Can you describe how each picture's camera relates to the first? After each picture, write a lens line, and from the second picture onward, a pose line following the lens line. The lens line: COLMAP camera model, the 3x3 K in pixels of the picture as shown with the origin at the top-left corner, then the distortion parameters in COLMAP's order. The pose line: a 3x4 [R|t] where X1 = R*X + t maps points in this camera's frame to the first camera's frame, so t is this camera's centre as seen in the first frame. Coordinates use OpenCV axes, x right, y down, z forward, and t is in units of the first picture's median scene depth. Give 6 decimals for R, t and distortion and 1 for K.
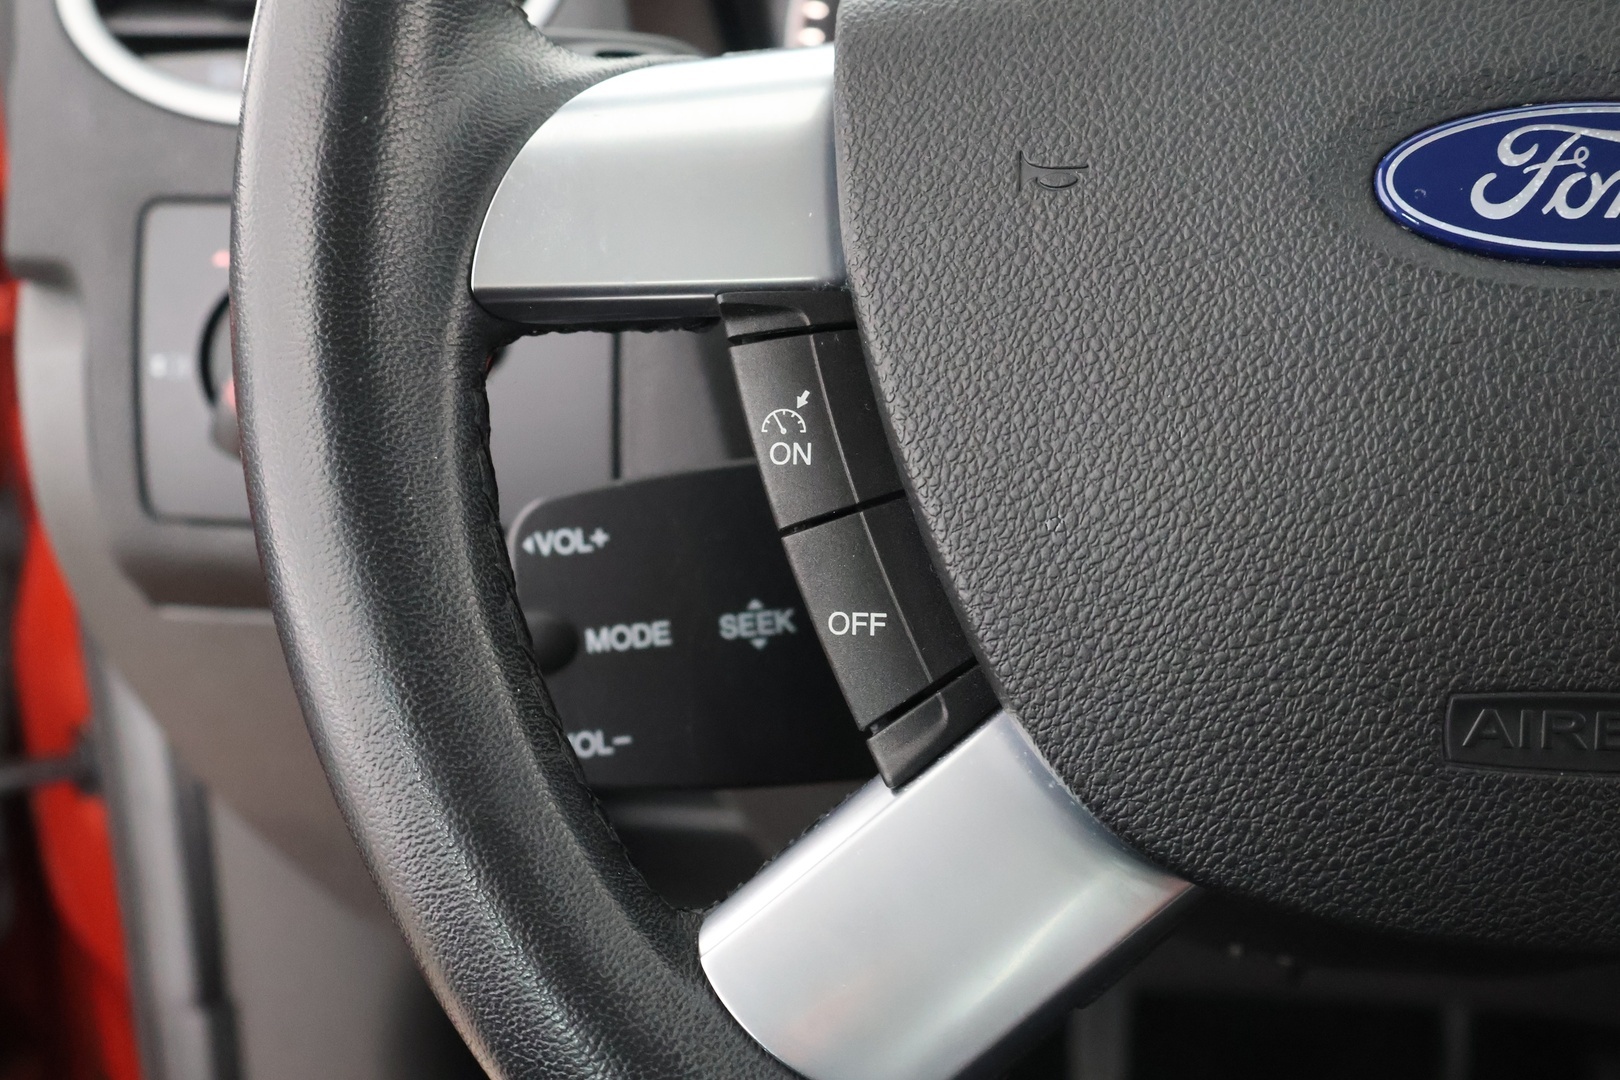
lens RADIAL K [[2154.2, 0, 810.0], [0, 2154.2, 540.0], [0, 0, 1]] dist [0.012037, 0.005106]
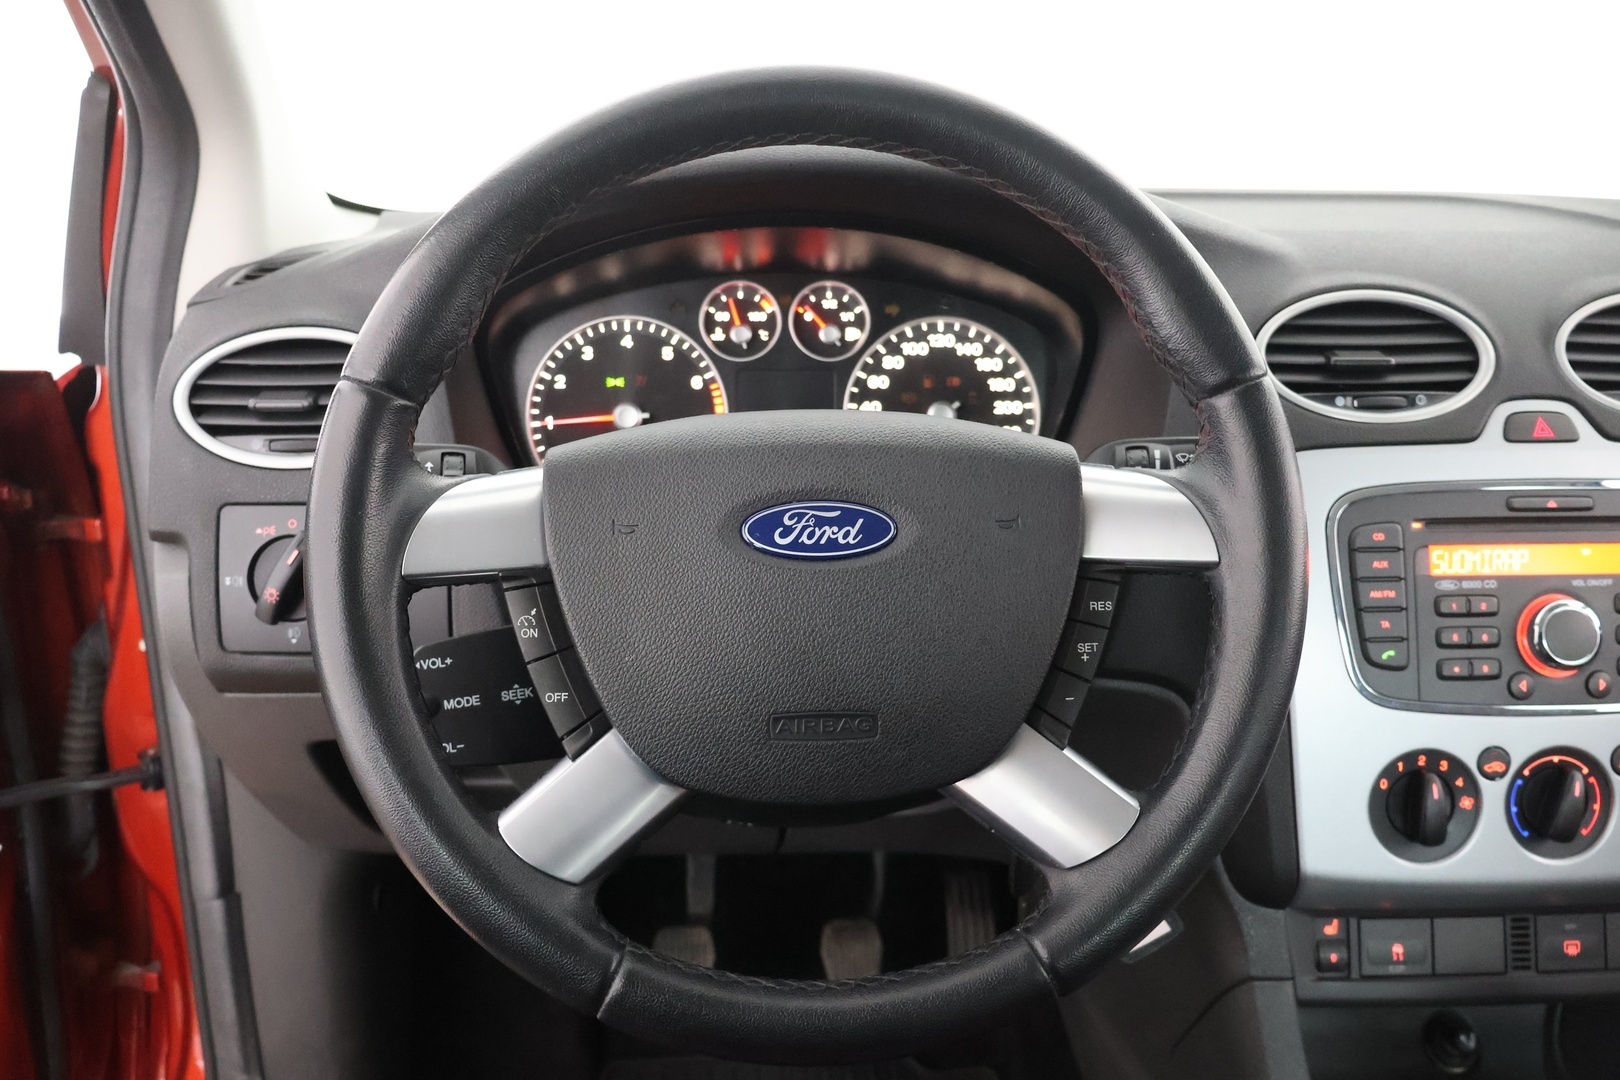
lens RADIAL K [[1338.1, 0, 810.0], [0, 1338.1, 540.0], [0, 0, 1]] dist [0.001443, 0.001855]
pose [[0.980706, -0.023503, 0.194072, 0.012682], [0.032461, 0.998543, -0.043105, -0.071912], [-0.192776, 0.048573, 0.980040, -0.661491]]
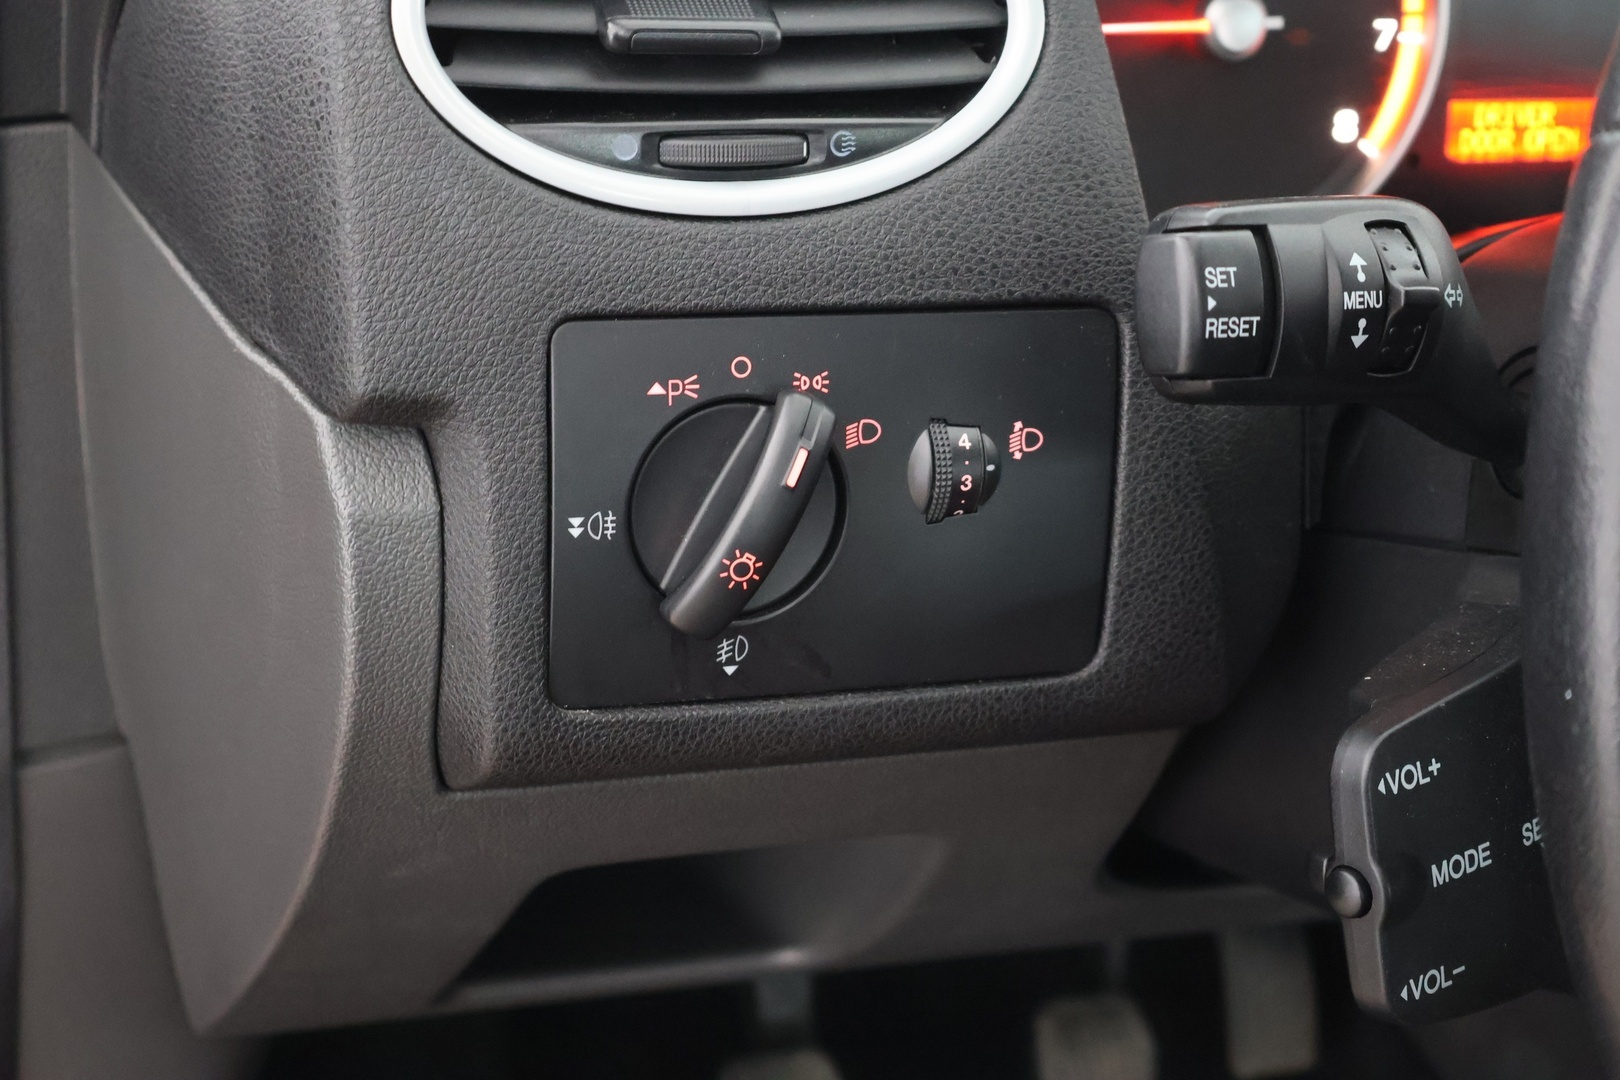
lens RADIAL K [[2663.6, 0, 810.0], [0, 2663.6, 540.0], [0, 0, 1]] dist [-0.005125, 0.032795]
pose [[0.871592, -0.106420, 0.478542, -1.097571], [0.027890, 0.985337, 0.168325, -0.376304], [-0.489439, -0.133364, 0.861780, 0.175127]]
